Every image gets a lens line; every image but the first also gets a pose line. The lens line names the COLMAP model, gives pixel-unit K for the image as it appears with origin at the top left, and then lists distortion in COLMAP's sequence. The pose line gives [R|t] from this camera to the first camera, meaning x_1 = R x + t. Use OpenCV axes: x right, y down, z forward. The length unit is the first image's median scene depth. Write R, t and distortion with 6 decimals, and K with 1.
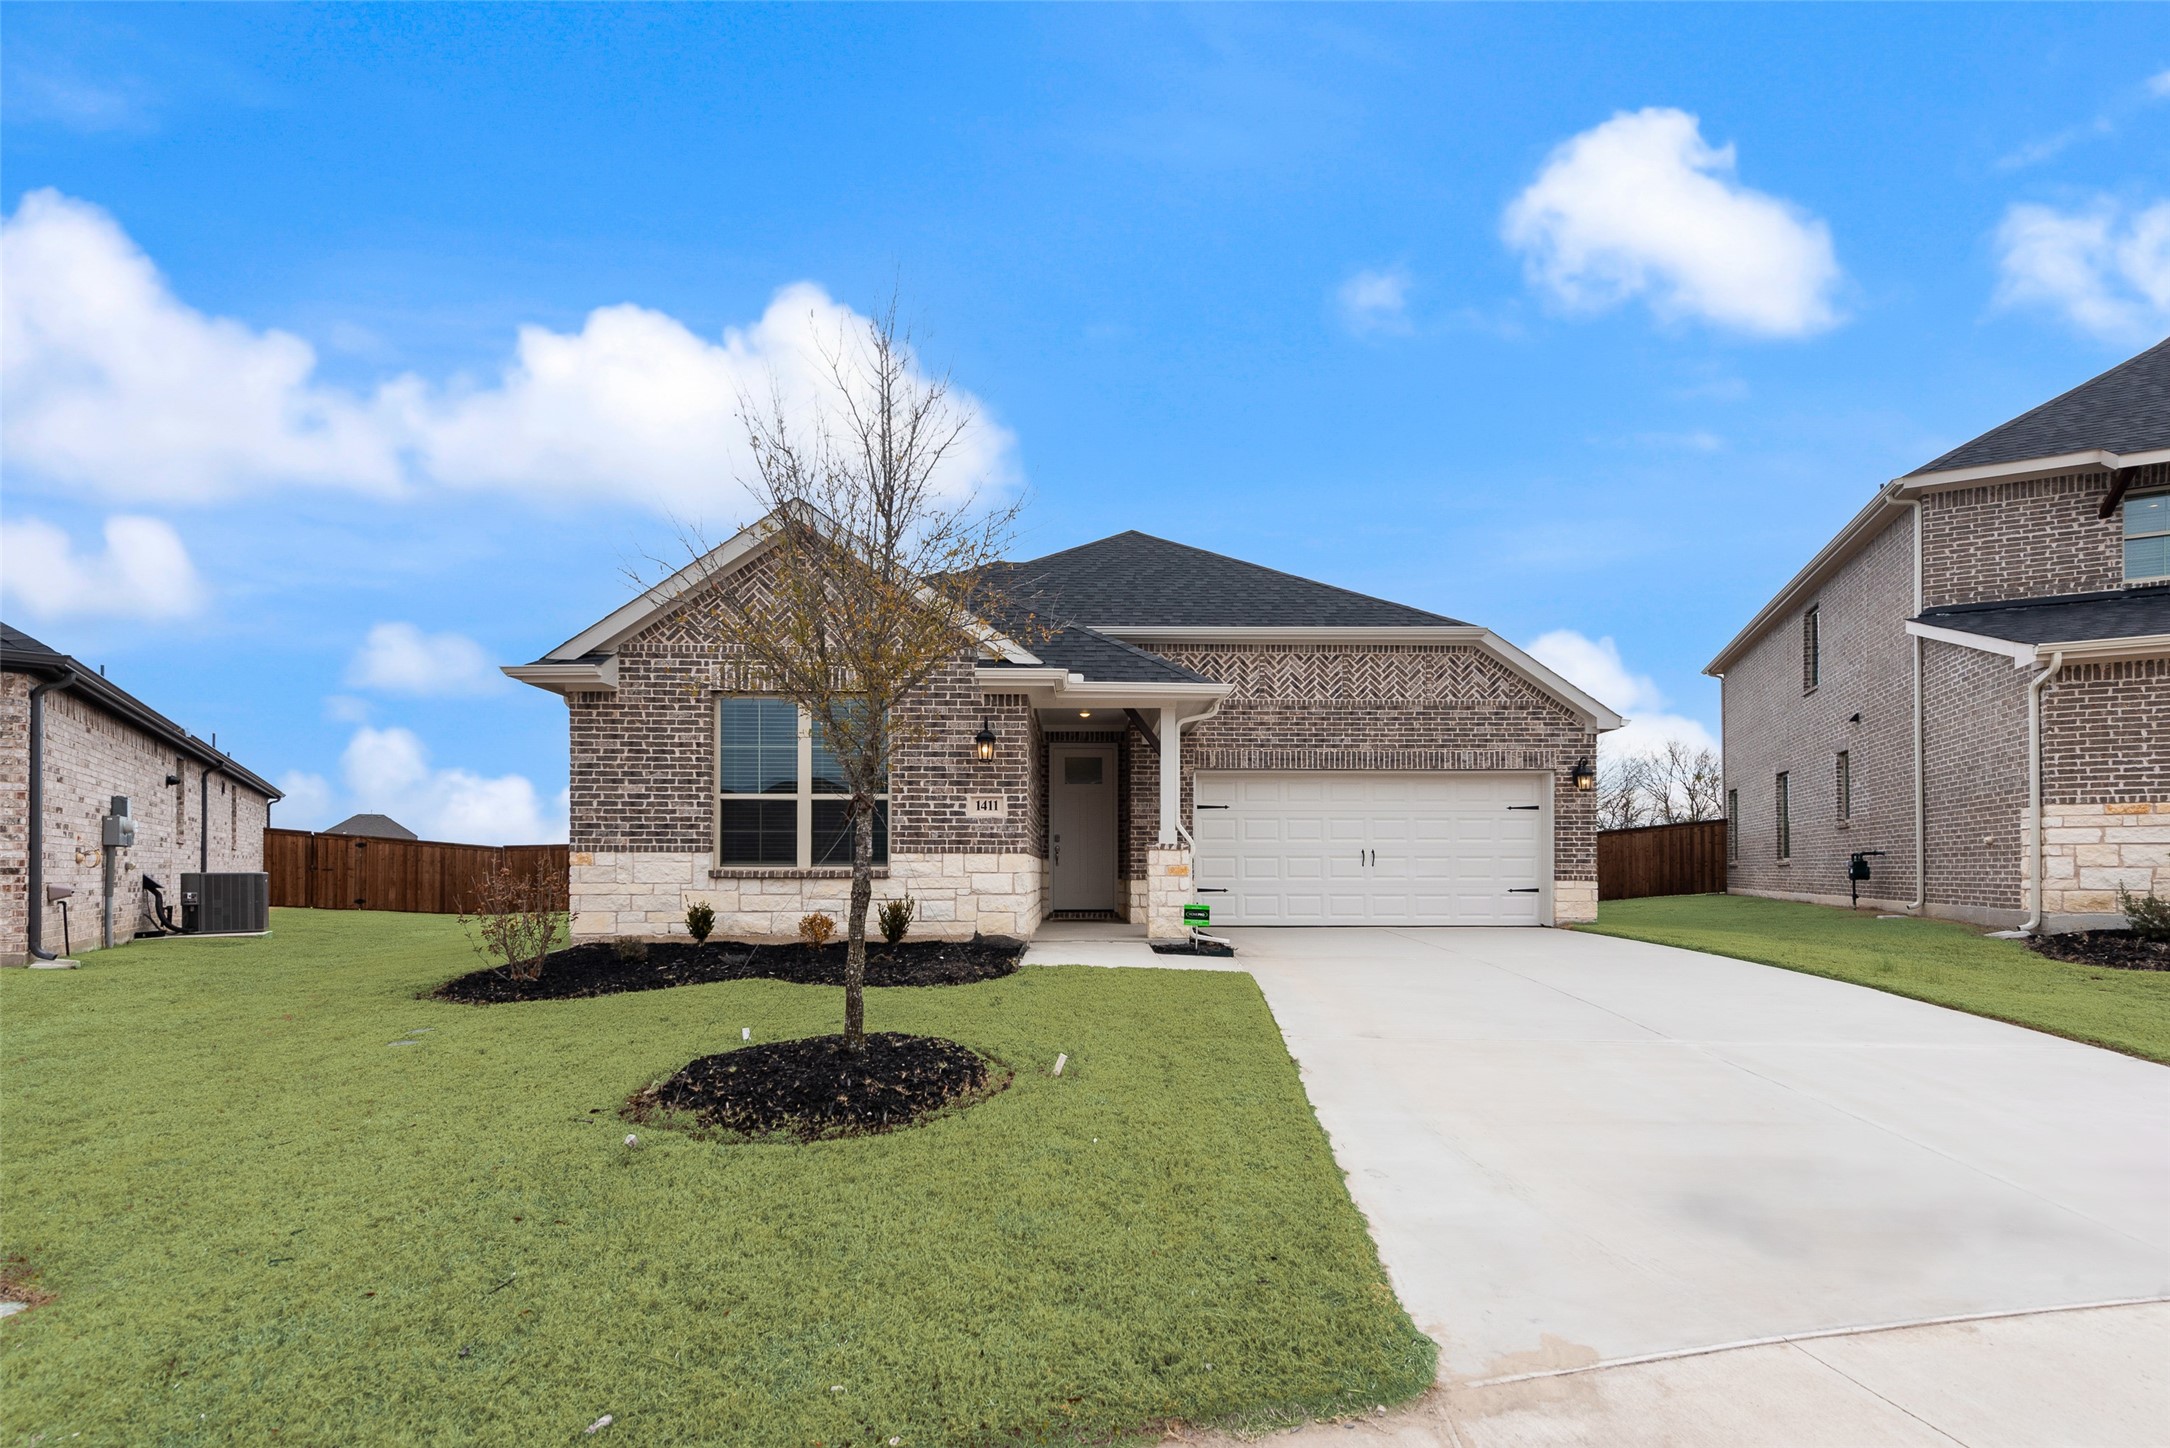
lens RADIAL K [[1072.5, 0, 1085.0], [0, 1072.5, 724.0], [0, 0, 1]] dist [-0.015874, -0.000048]
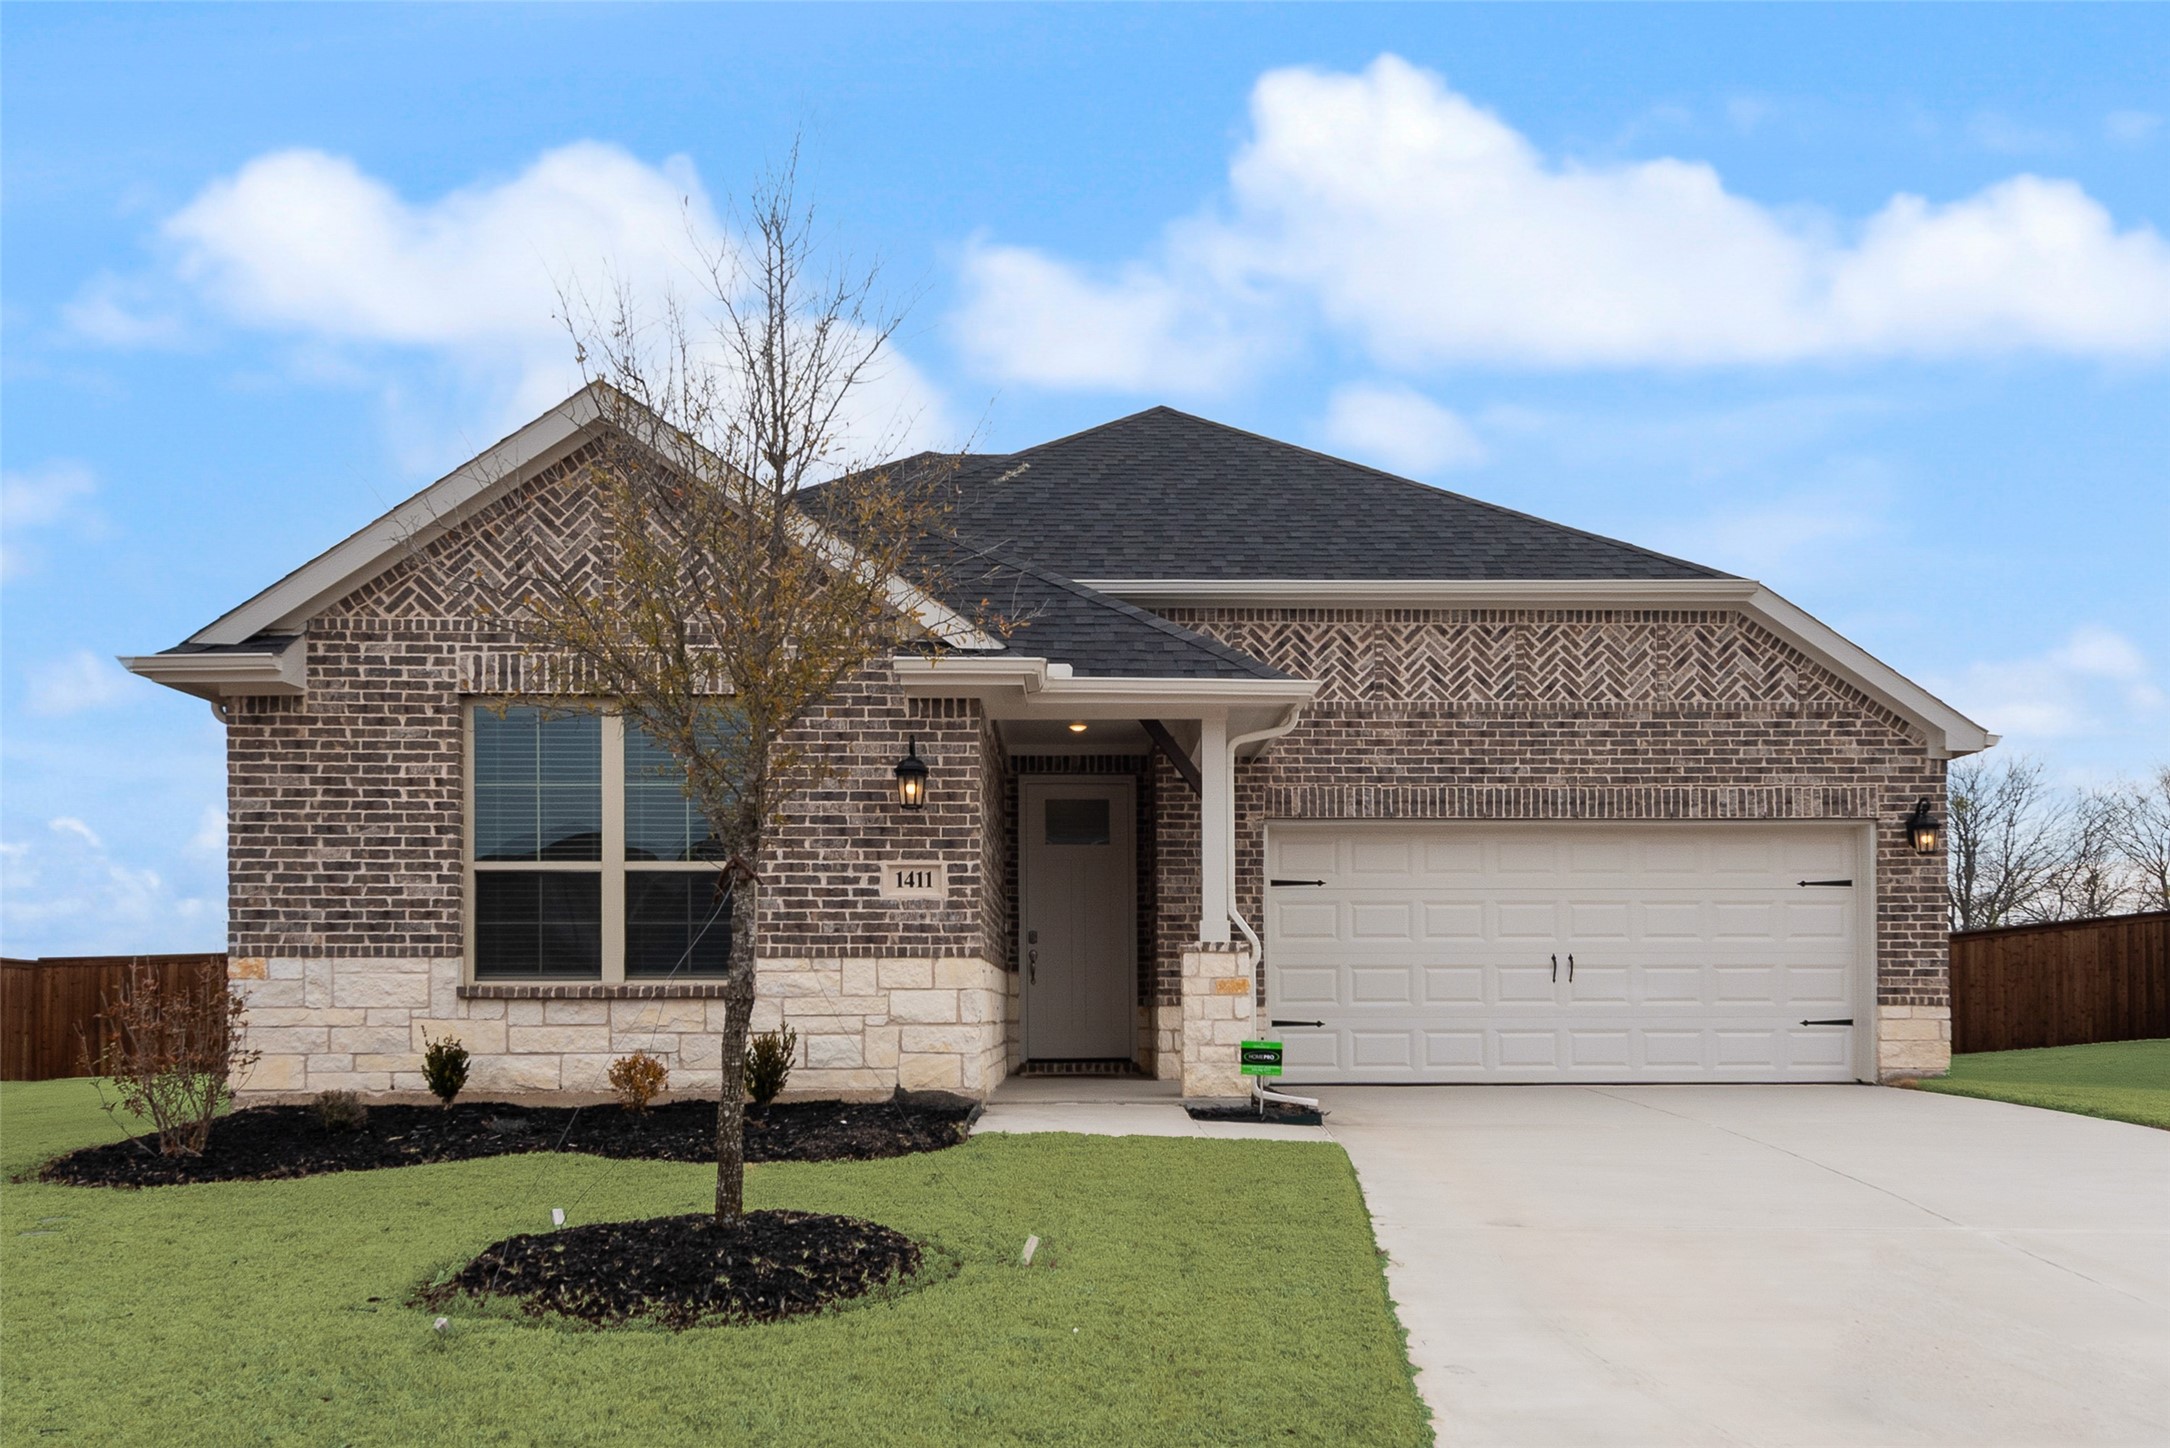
lens RADIAL K [[1007.0, 0, 1119.0], [0, 1007.0, 838.7], [0, 0, 1]] dist [-0.002982, -0.000266]
pose [[0.996182, -0.002679, 0.087262, -0.024195], [-0.002104, 0.998502, 0.054677, 0.020251], [-0.087278, -0.054652, 0.994684, 0.404997]]
